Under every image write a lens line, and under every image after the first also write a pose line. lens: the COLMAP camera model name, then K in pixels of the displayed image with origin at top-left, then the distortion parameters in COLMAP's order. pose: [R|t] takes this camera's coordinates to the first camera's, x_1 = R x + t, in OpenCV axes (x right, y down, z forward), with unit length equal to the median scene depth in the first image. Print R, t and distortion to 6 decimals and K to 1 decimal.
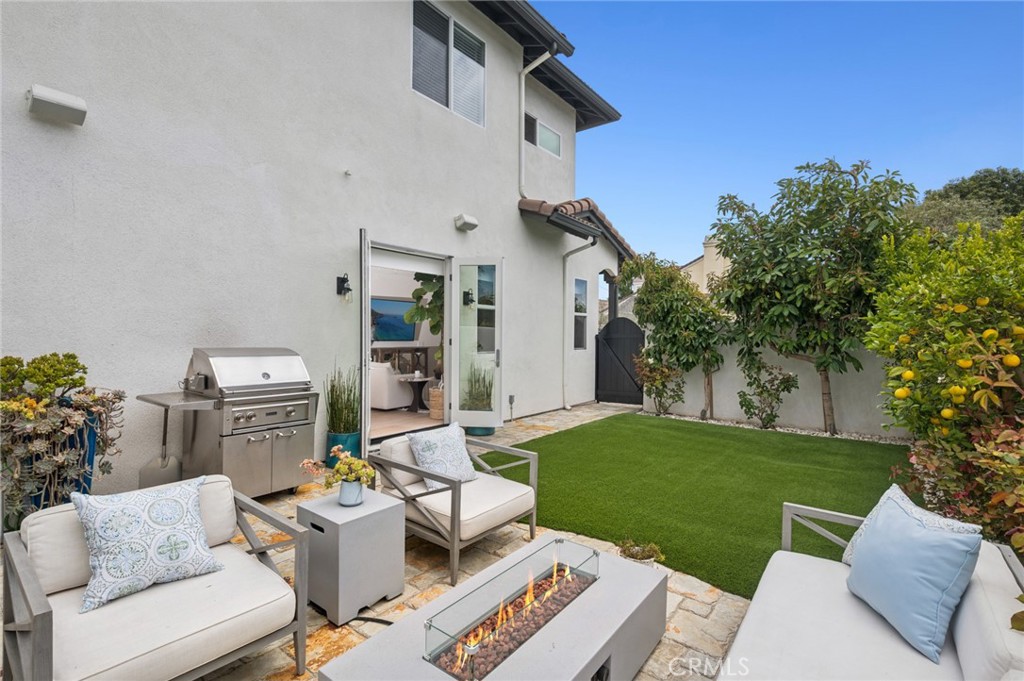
lens RADIAL K [[476.1, 0, 516.2], [0, 476.1, 337.0], [0, 0, 1]] dist [0.002365, -0.000764]
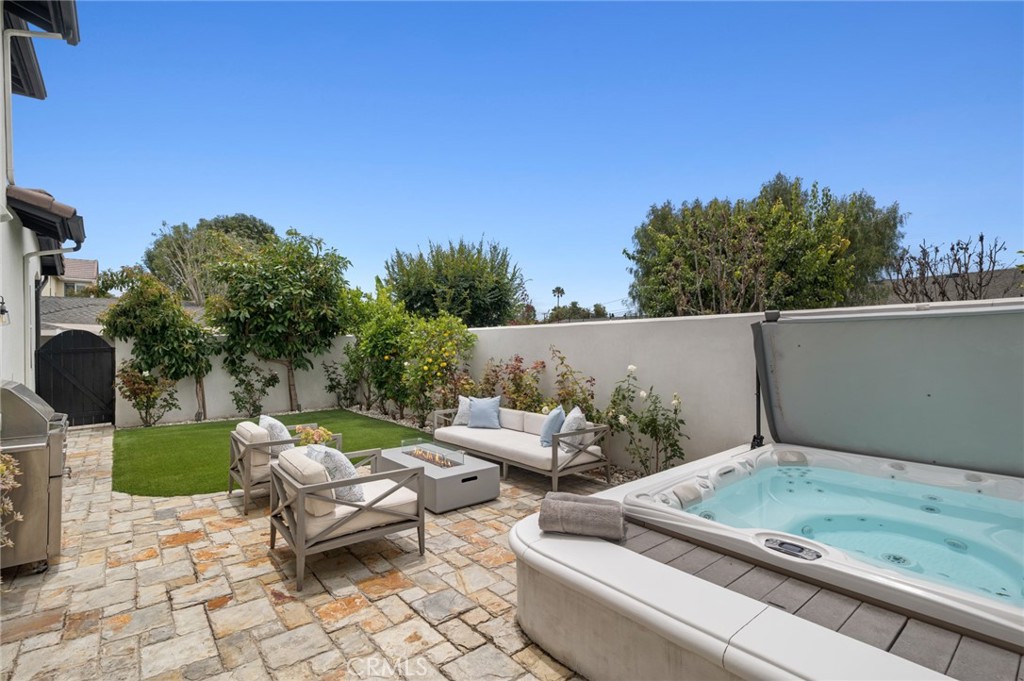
lens RADIAL K [[476.1, 0, 513.2], [0, 476.1, 337.6], [0, 0, 1]] dist [0.002365, -0.000764]
pose [[0.239460, -0.005174, 0.970892, -0.549463], [0.024255, 0.999706, -0.000655, -0.008252], [-0.970603, 0.023706, 0.239515, -0.018350]]
